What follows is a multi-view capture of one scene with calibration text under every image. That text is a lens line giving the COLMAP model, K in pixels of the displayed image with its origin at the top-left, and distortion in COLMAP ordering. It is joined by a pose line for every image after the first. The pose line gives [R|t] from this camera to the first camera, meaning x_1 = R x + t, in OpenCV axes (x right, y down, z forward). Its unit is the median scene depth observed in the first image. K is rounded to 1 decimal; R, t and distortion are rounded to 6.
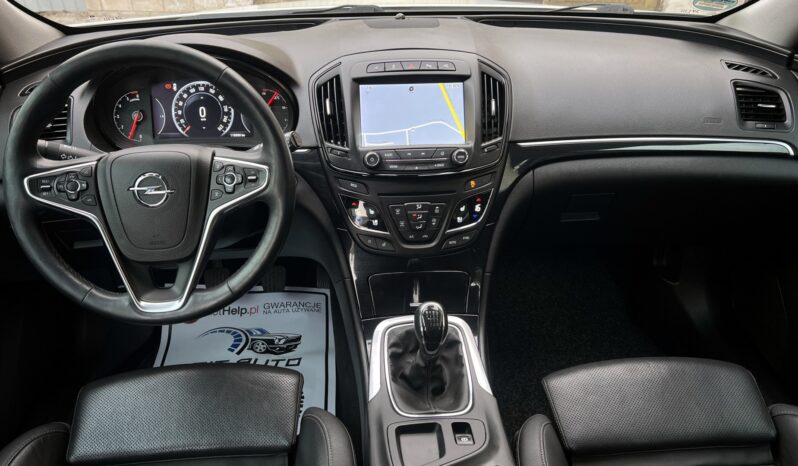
lens RADIAL K [[630.5, 0, 393.6], [0, 630.5, 239.1], [0, 0, 1]] dist [0.063741, -0.085861]
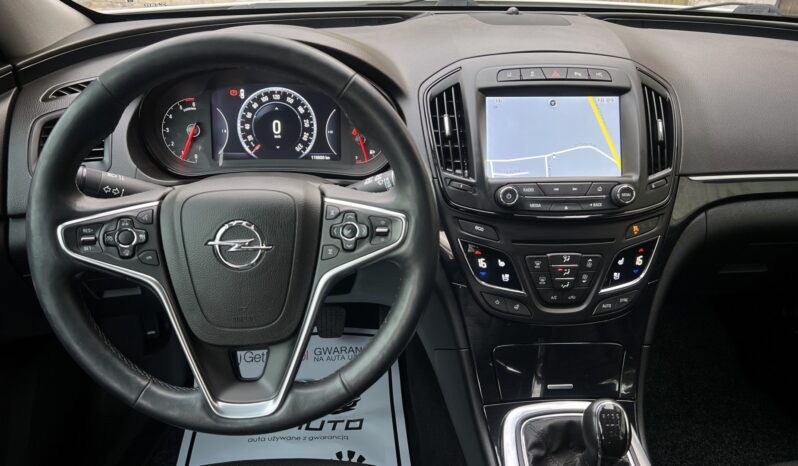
lens RADIAL K [[630.5, 0, 395.4], [0, 630.5, 233.9], [0, 0, 1]] dist [0.063741, -0.085861]
pose [[0.999651, 0.020856, 0.016236, -0.173836], [-0.020704, 0.999741, -0.009432, -0.068180], [-0.016429, 0.009093, 0.999824, 0.235989]]
